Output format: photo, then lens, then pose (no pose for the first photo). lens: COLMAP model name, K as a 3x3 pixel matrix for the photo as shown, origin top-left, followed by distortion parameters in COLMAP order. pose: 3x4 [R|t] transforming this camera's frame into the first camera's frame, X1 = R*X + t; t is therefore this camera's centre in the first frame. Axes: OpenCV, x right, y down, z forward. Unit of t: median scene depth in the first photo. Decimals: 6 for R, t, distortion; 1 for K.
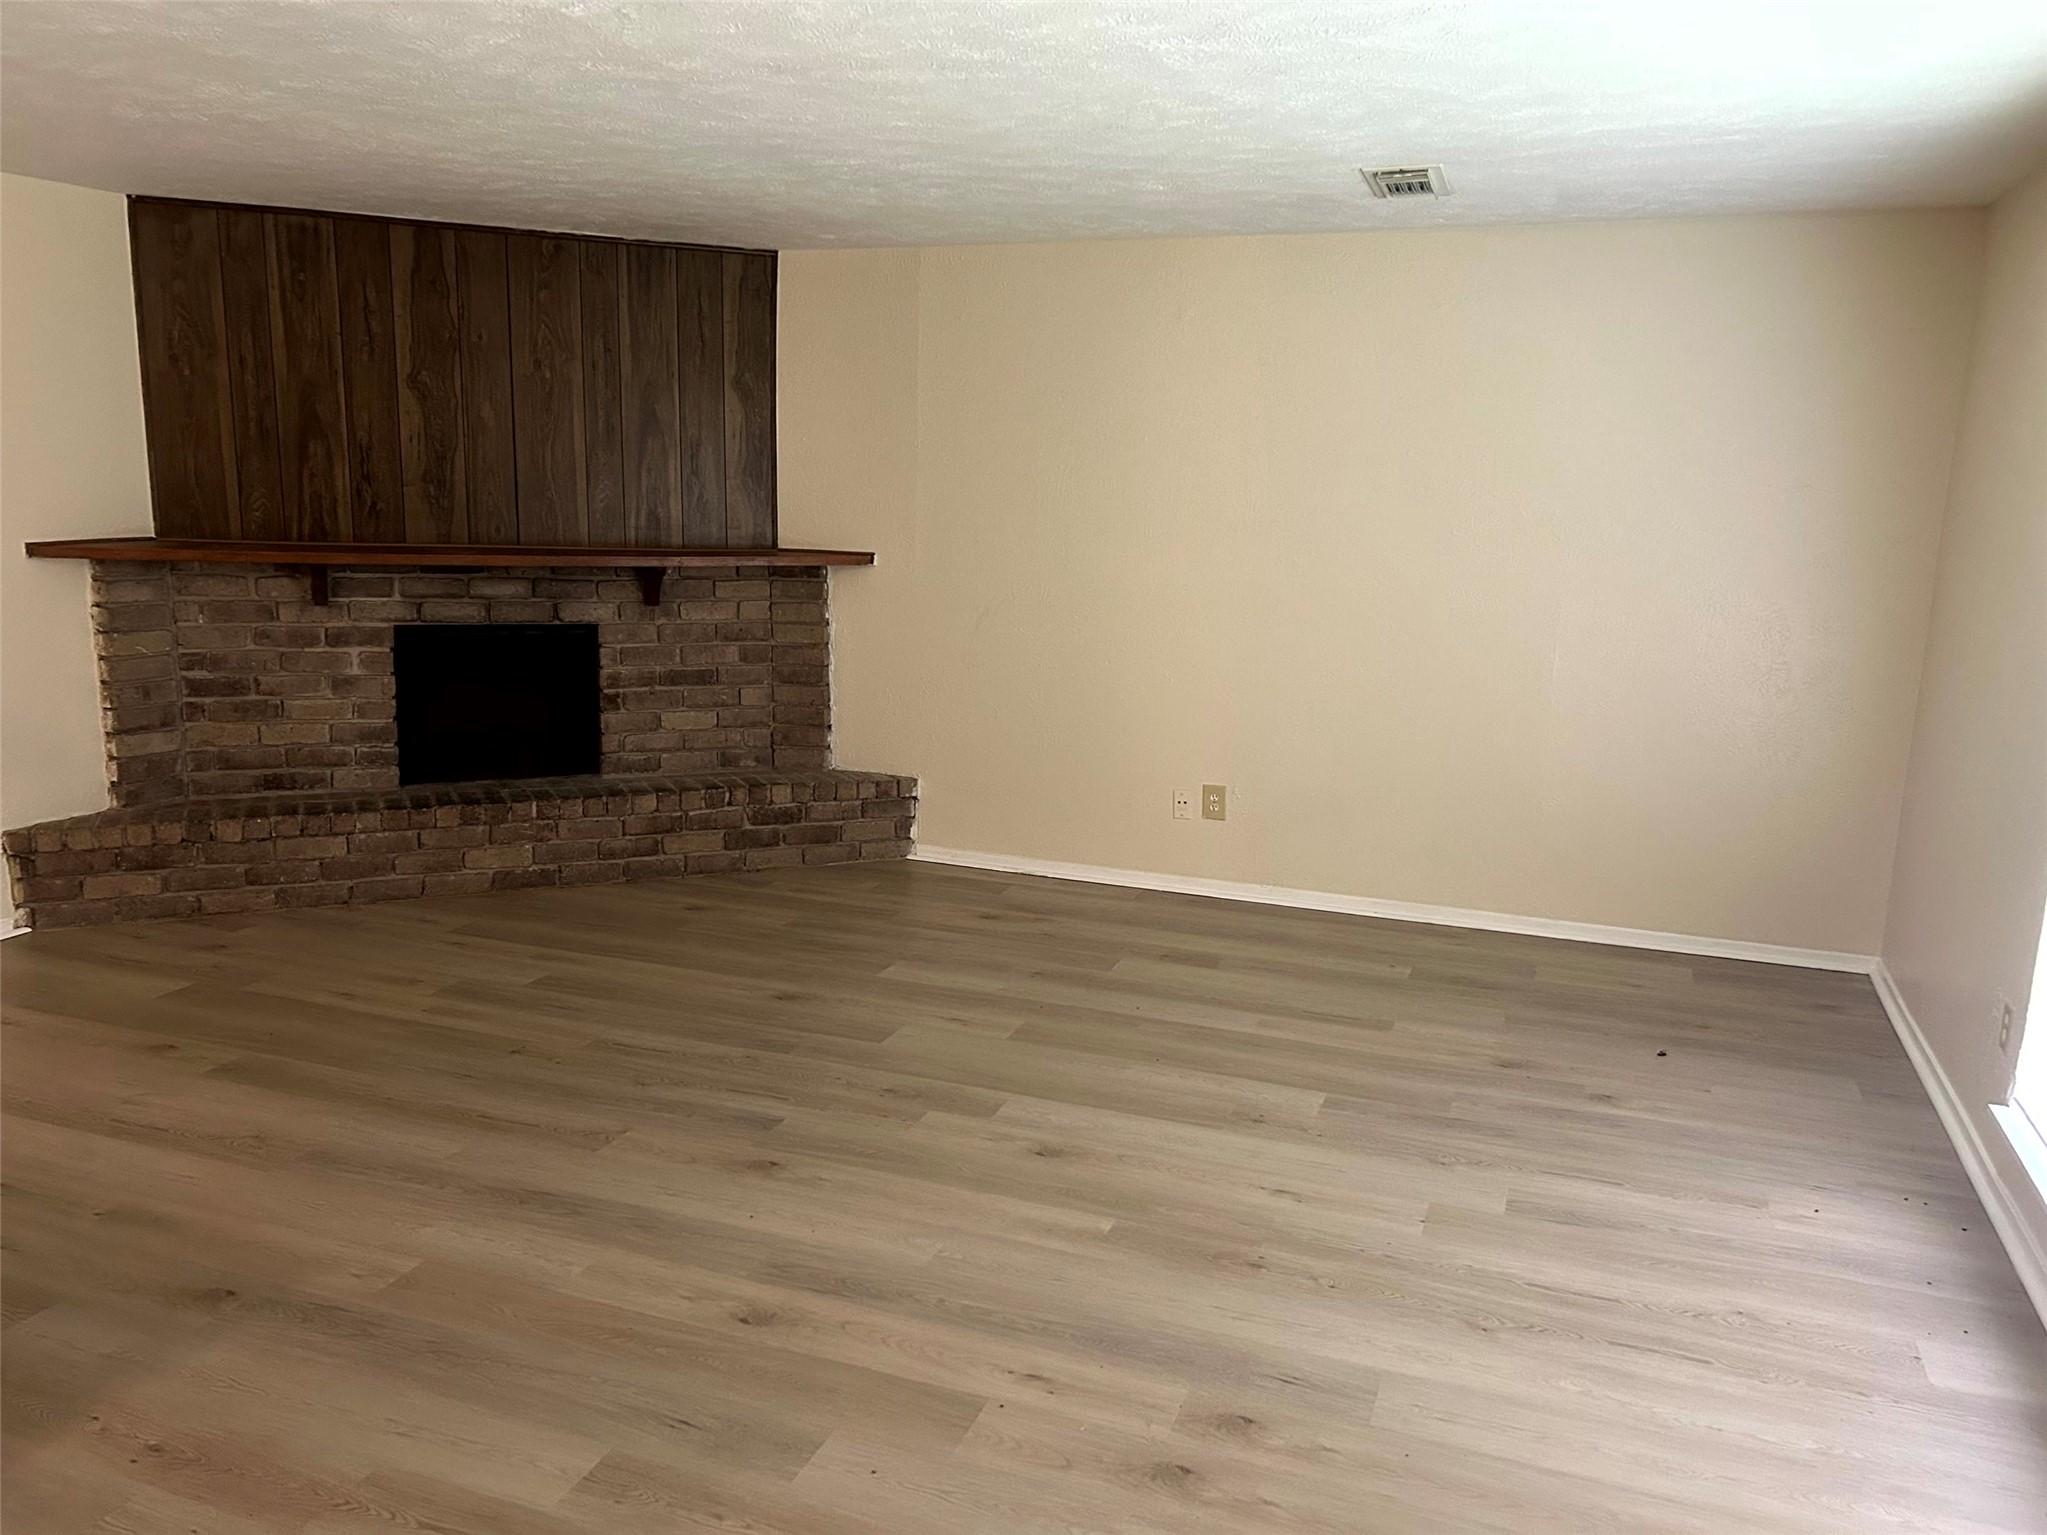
lens RADIAL K [[1522.5, 0, 1017.8], [0, 1522.5, 781.8], [0, 0, 1]] dist [0.034763, -0.038017]
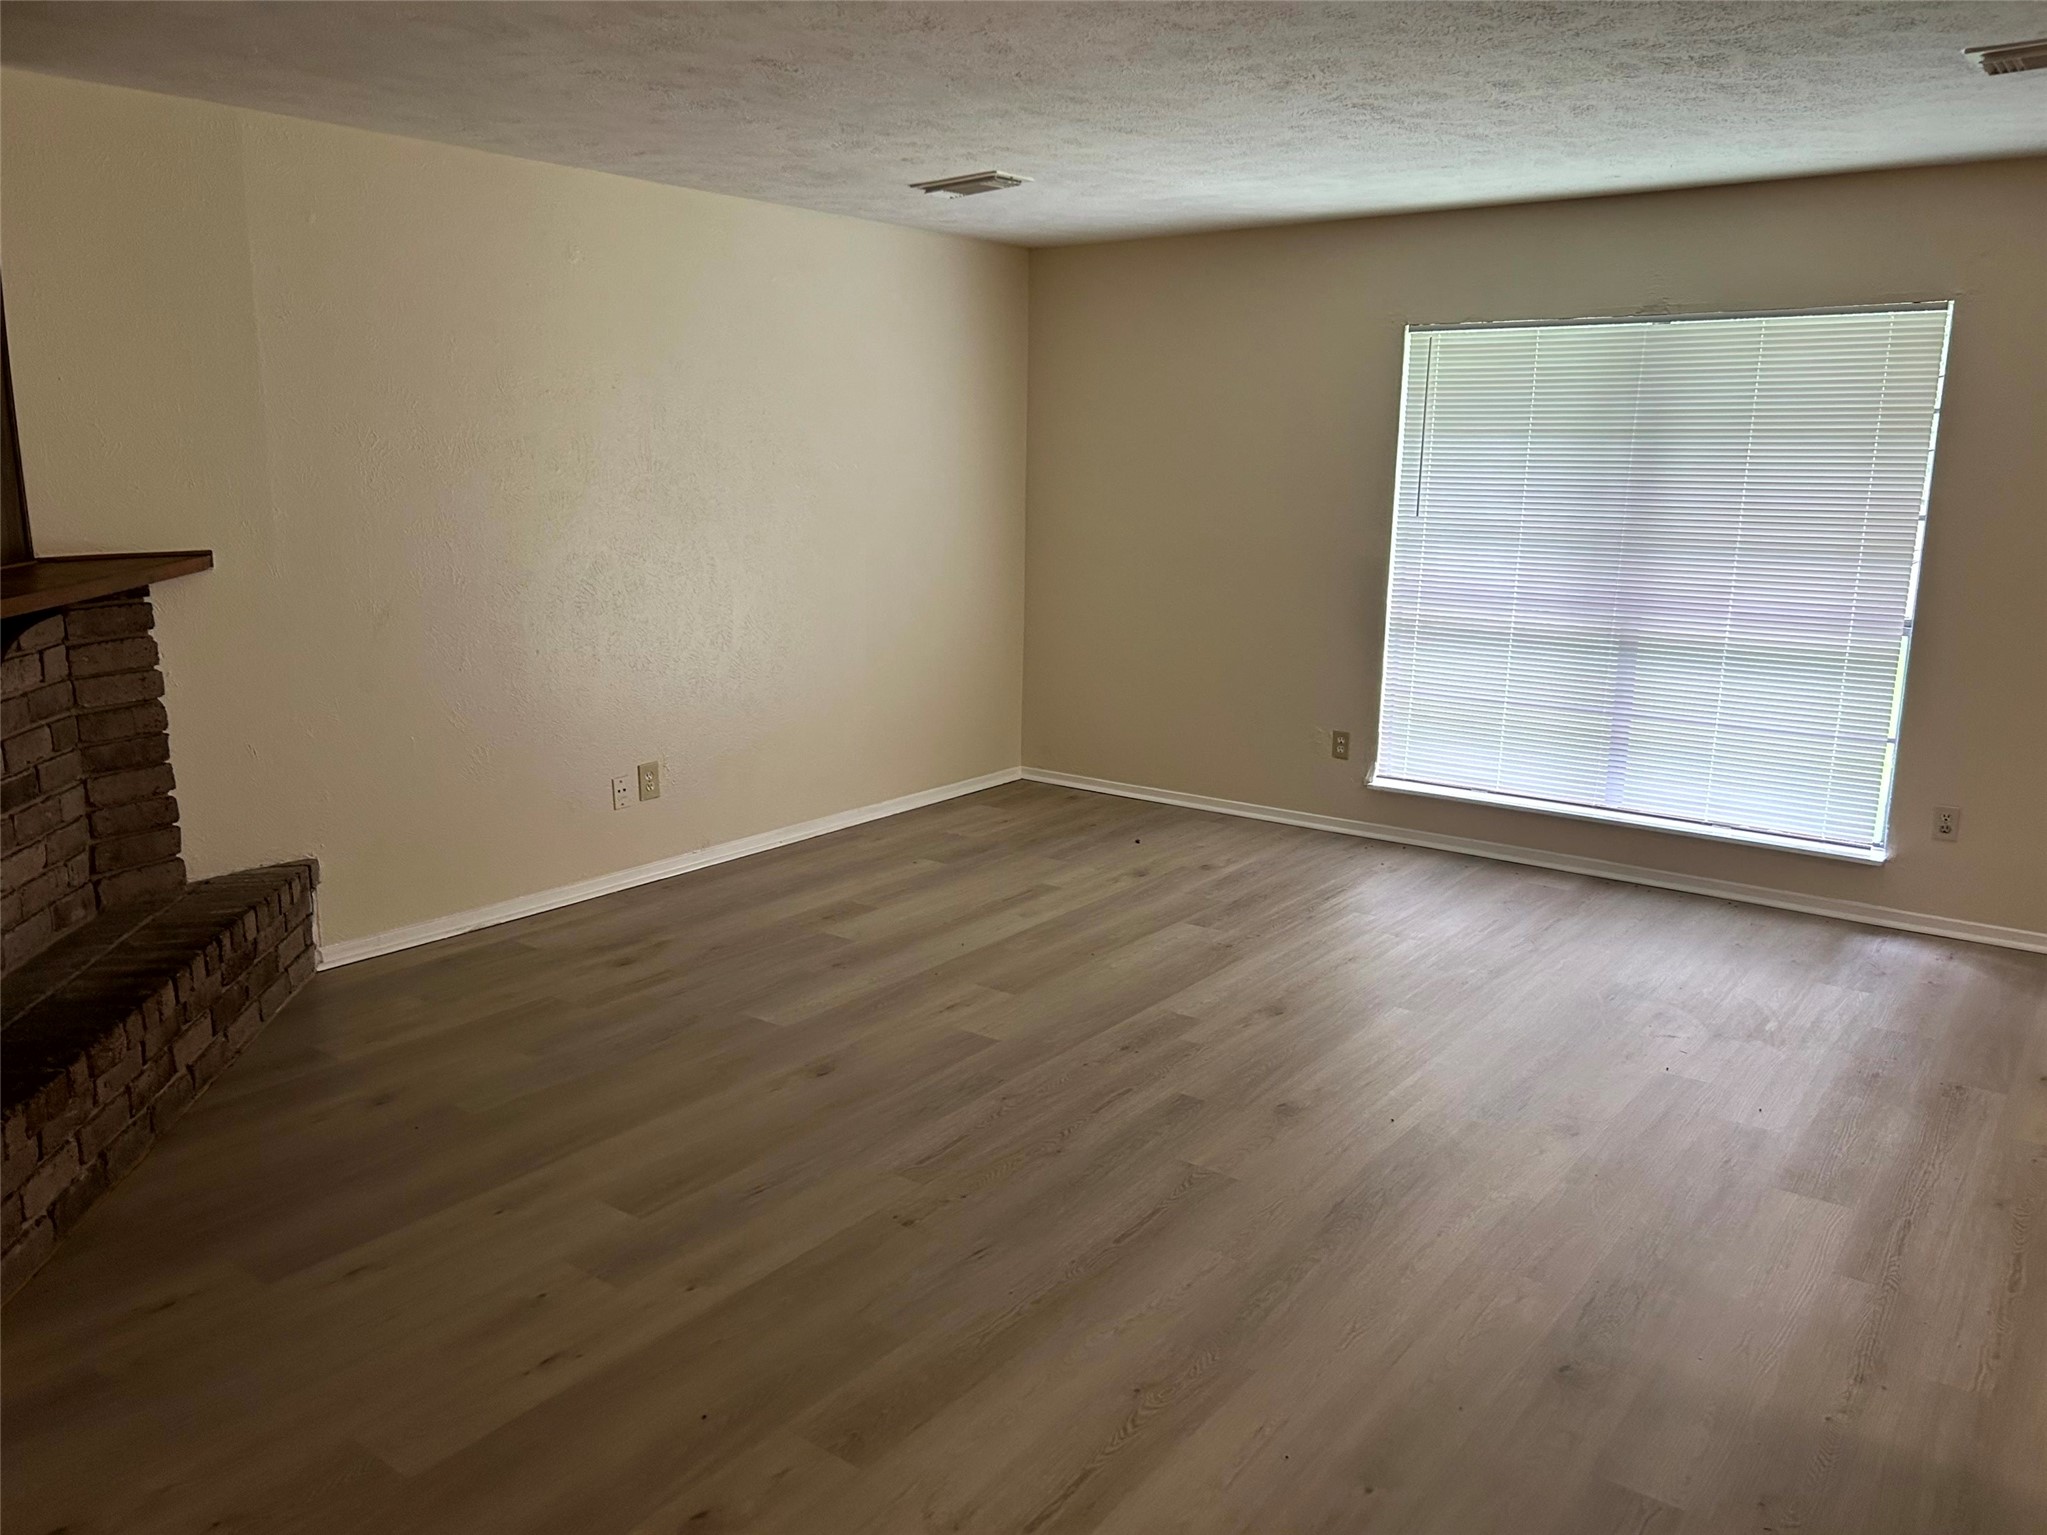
lens RADIAL K [[1522.5, 0, 1017.3], [0, 1522.5, 775.0], [0, 0, 1]] dist [0.034763, -0.038017]
pose [[0.294762, -0.222598, 0.929282, -0.698676], [0.194141, 0.966157, 0.169851, -0.109112], [-0.935641, 0.130346, 0.328002, 0.498352]]
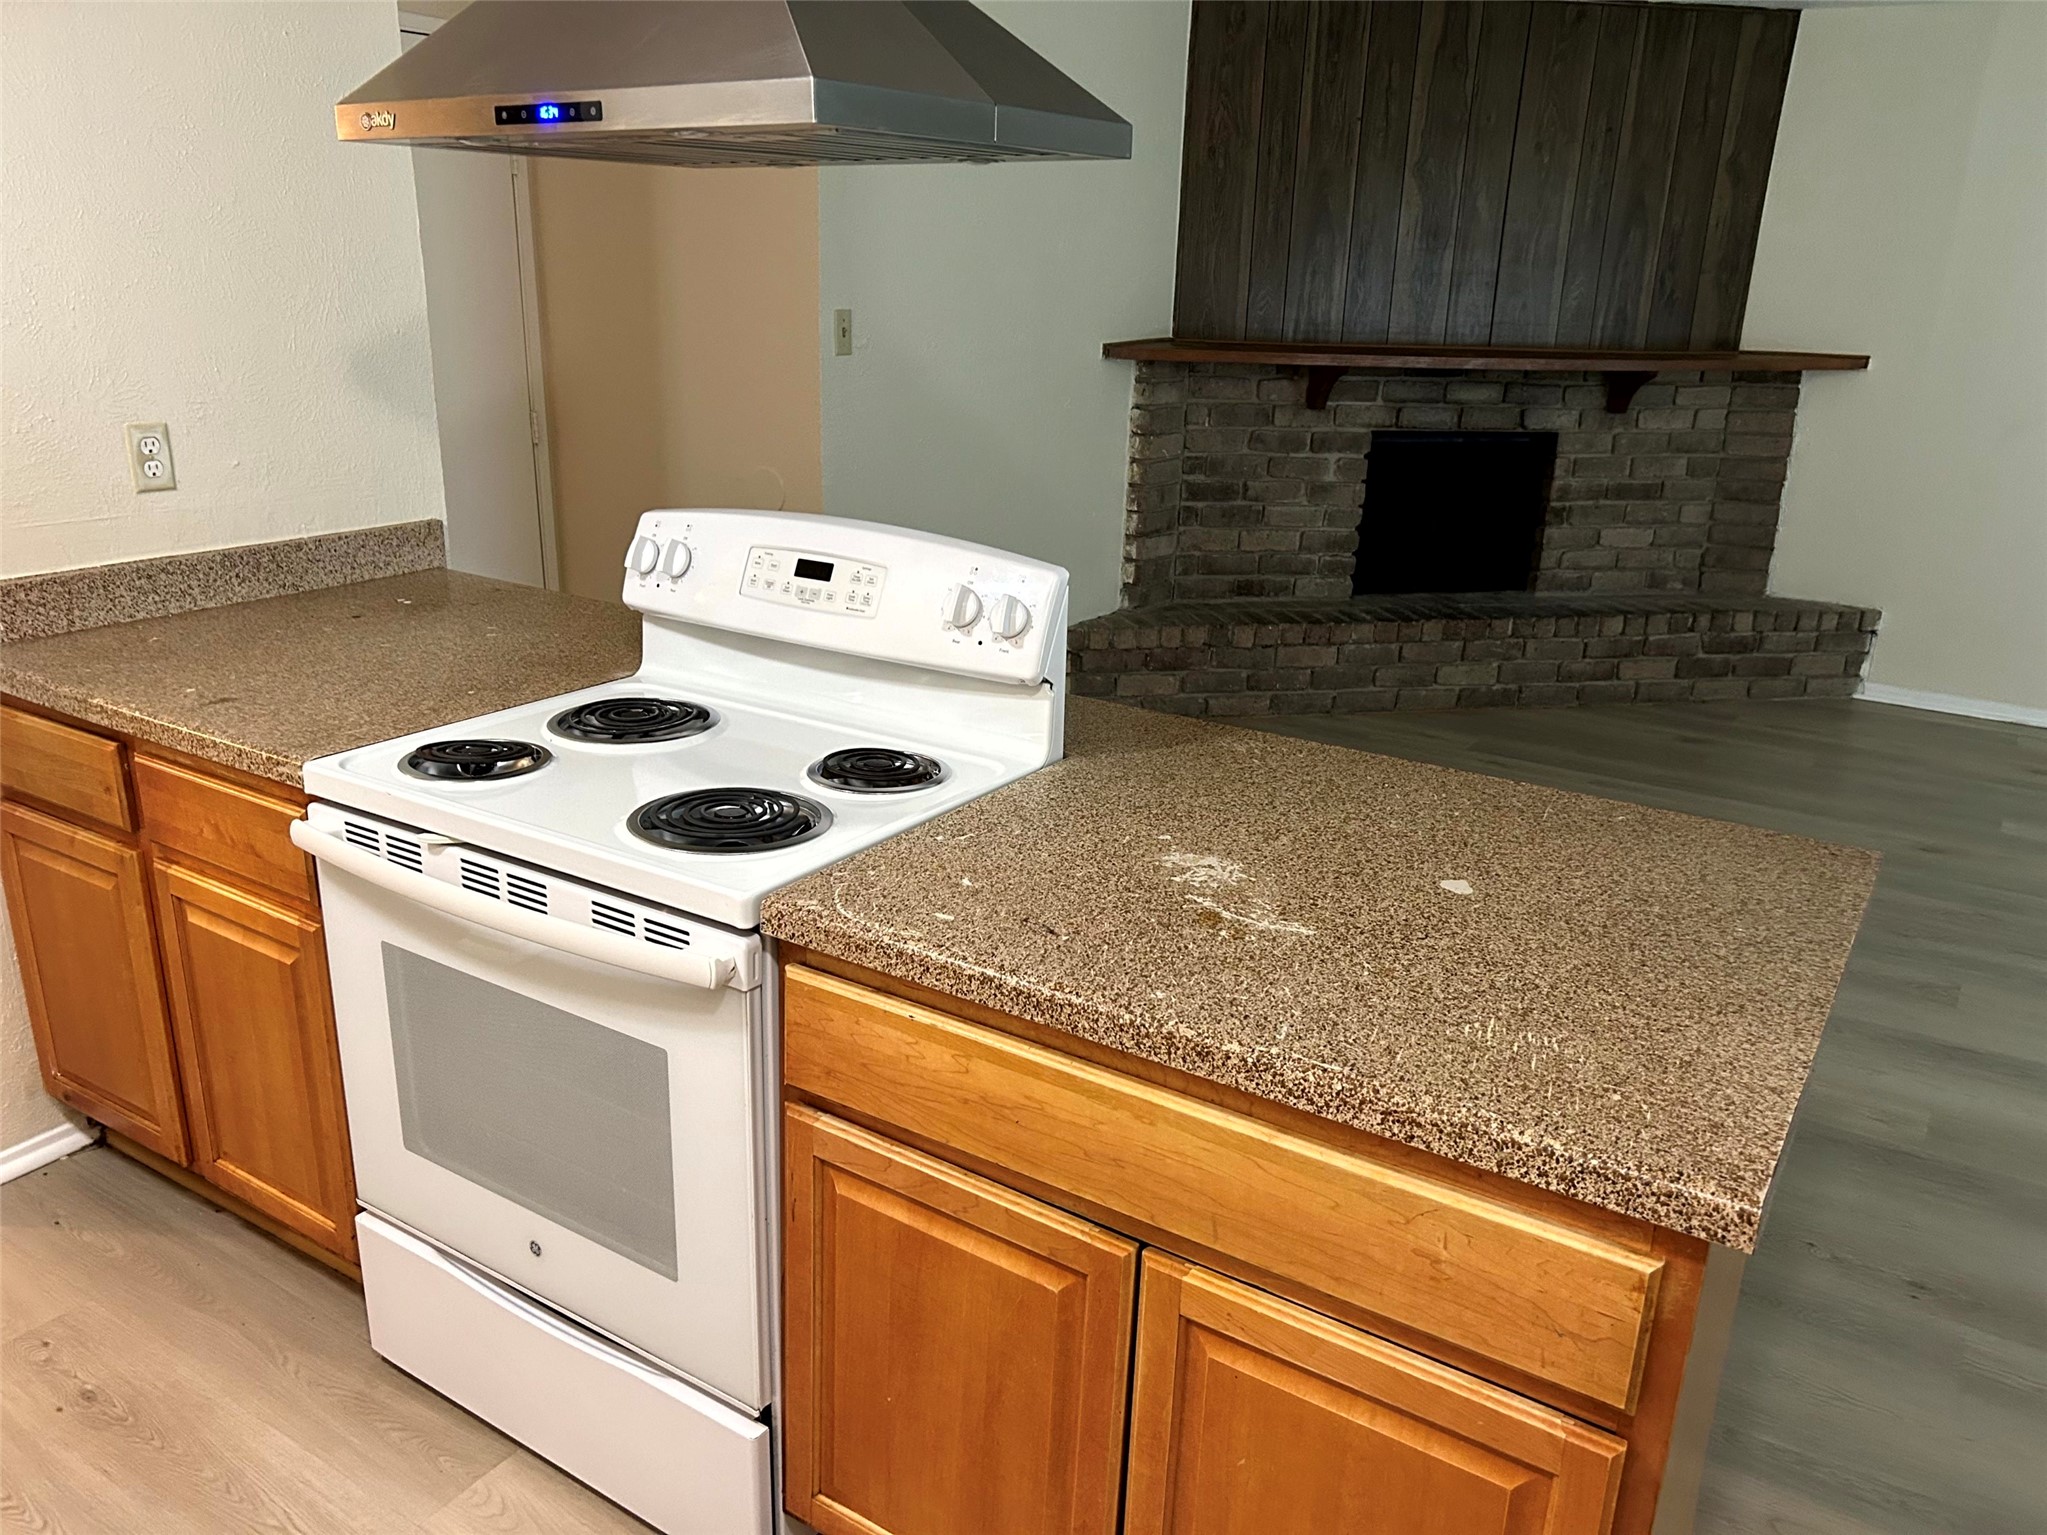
lens RADIAL K [[1522.5, 0, 1000.3], [0, 1522.5, 774.1], [0, 0, 1]] dist [0.034763, -0.038017]
pose [[0.972373, 0.069616, -0.222810, -0.407429], [-0.042414, 0.991297, 0.124625, 0.003257], [0.229547, -0.111731, 0.966863, -0.021584]]
